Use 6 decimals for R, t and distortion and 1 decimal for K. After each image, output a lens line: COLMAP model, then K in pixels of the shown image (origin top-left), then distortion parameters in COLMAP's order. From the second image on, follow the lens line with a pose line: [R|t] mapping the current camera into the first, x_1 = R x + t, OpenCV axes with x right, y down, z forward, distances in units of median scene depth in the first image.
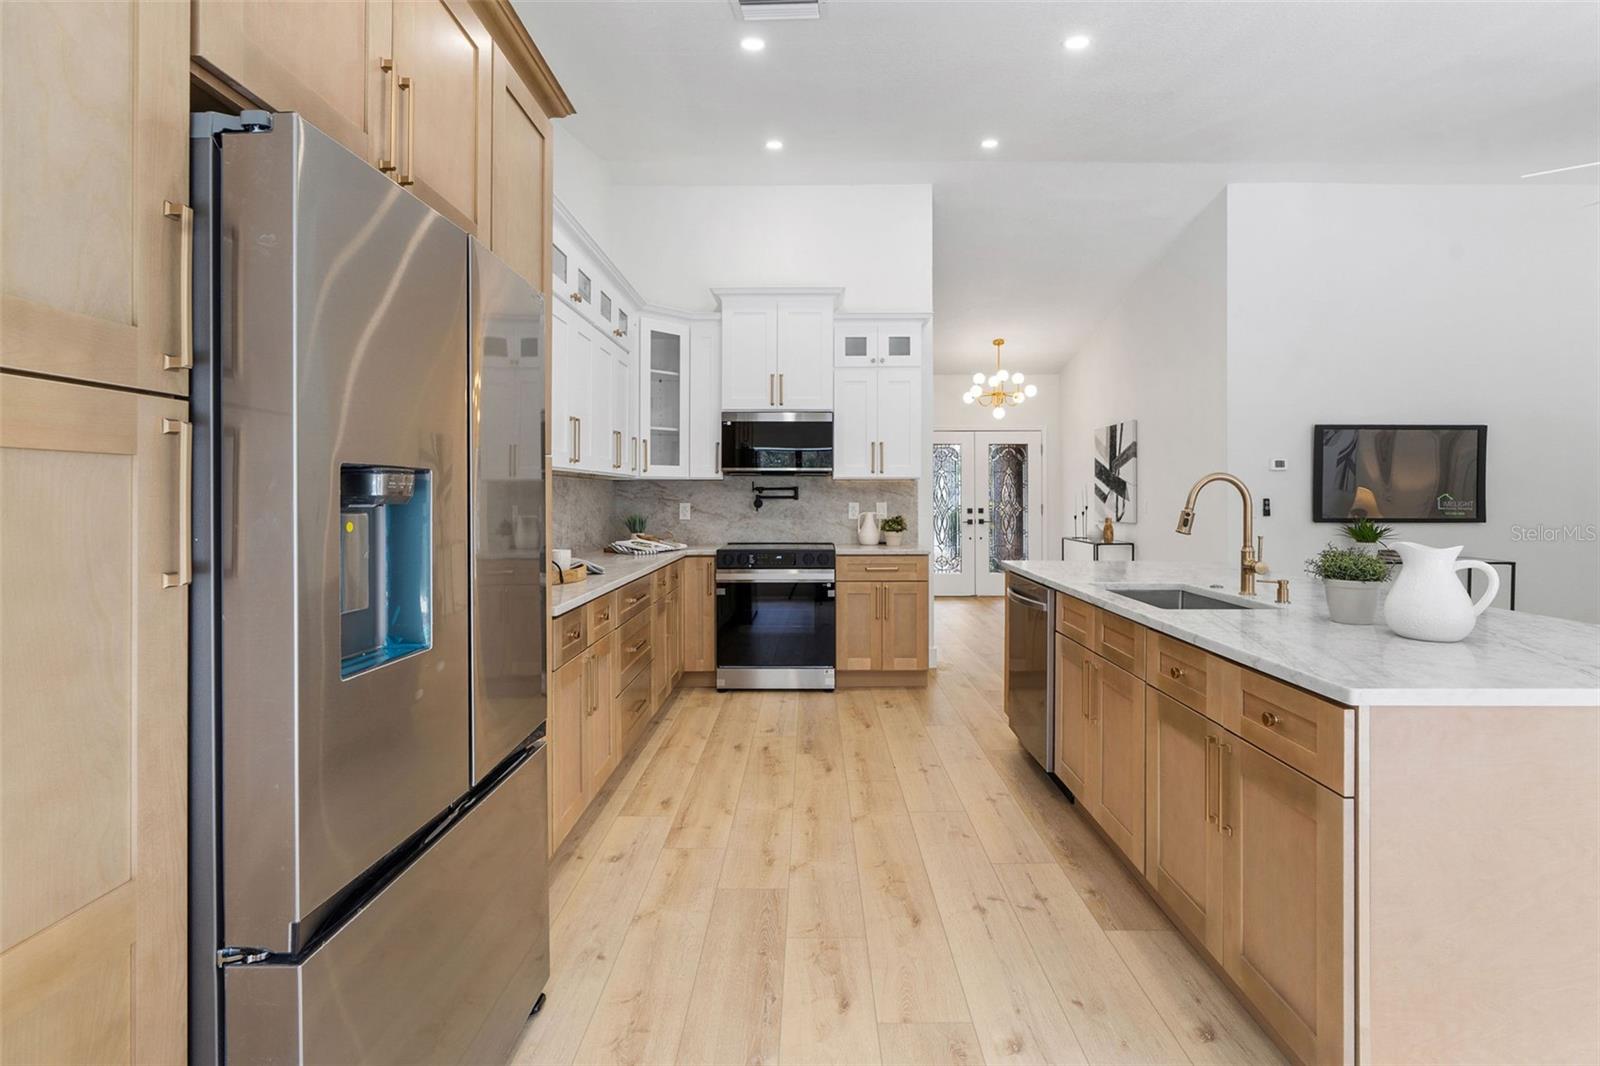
lens RADIAL K [[742.9, 0, 822.4], [0, 742.9, 484.5], [0, 0, 1]] dist [-0.011507, 0.004867]
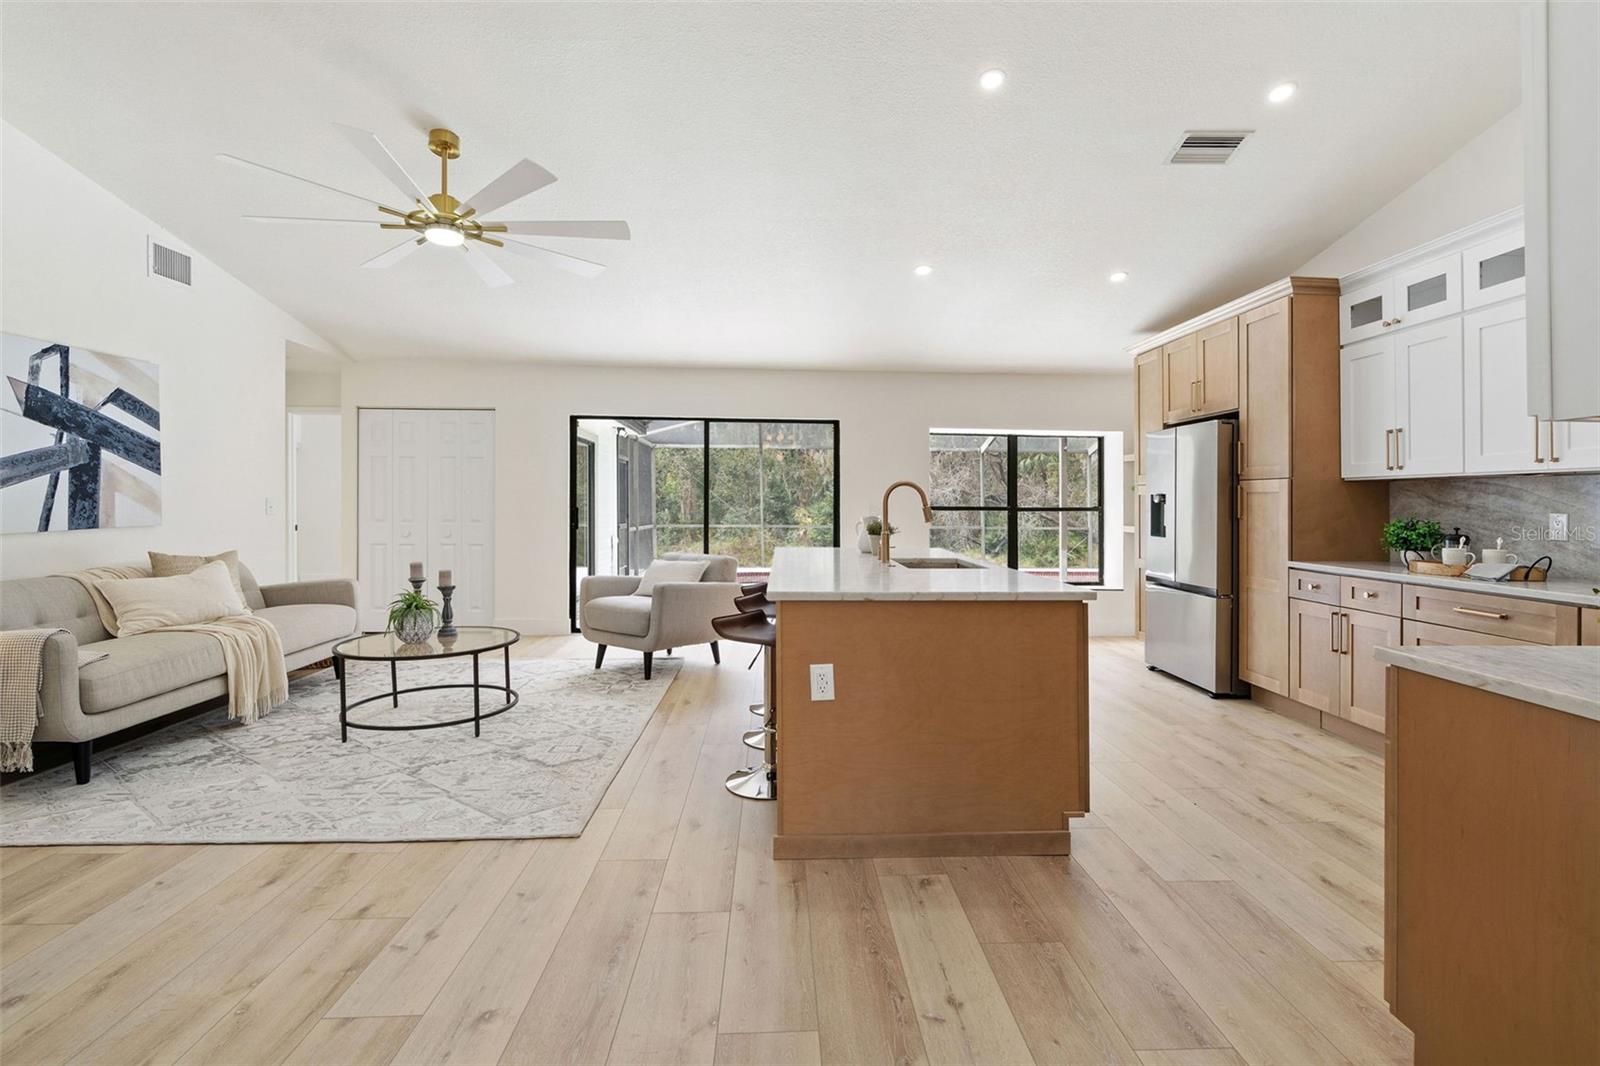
lens RADIAL K [[742.9, 0, 830.3], [0, 742.9, 491.3], [0, 0, 1]] dist [-0.011507, 0.004867]
pose [[-0.997932, -0.008126, -0.063768, 0.446644], [-0.006203, 0.999522, -0.030288, 0.029083], [0.063983, -0.029830, -0.997505, 1.406504]]
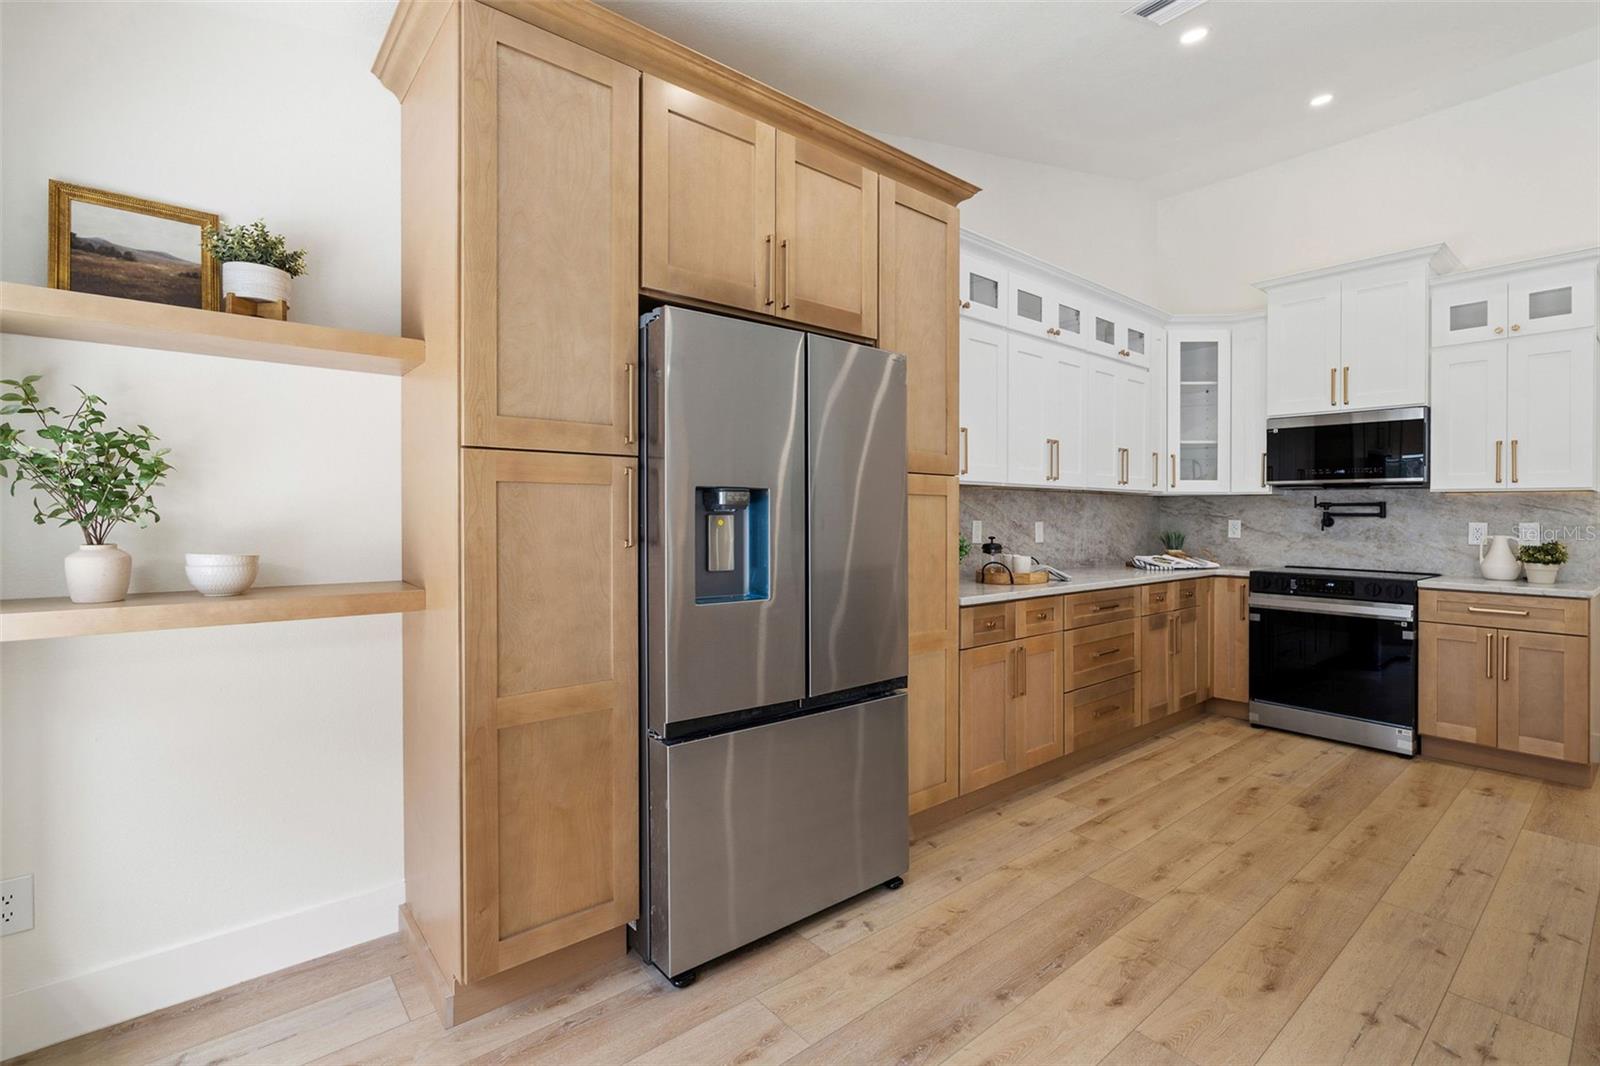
lens RADIAL K [[742.9, 0, 823.3], [0, 742.9, 510.5], [0, 0, 1]] dist [-0.011507, 0.004867]
pose [[0.646596, 0.003700, -0.762823, 0.222864], [0.003999, 0.999958, 0.008240, 0.004052], [0.762822, -0.008378, 0.646554, 0.012172]]
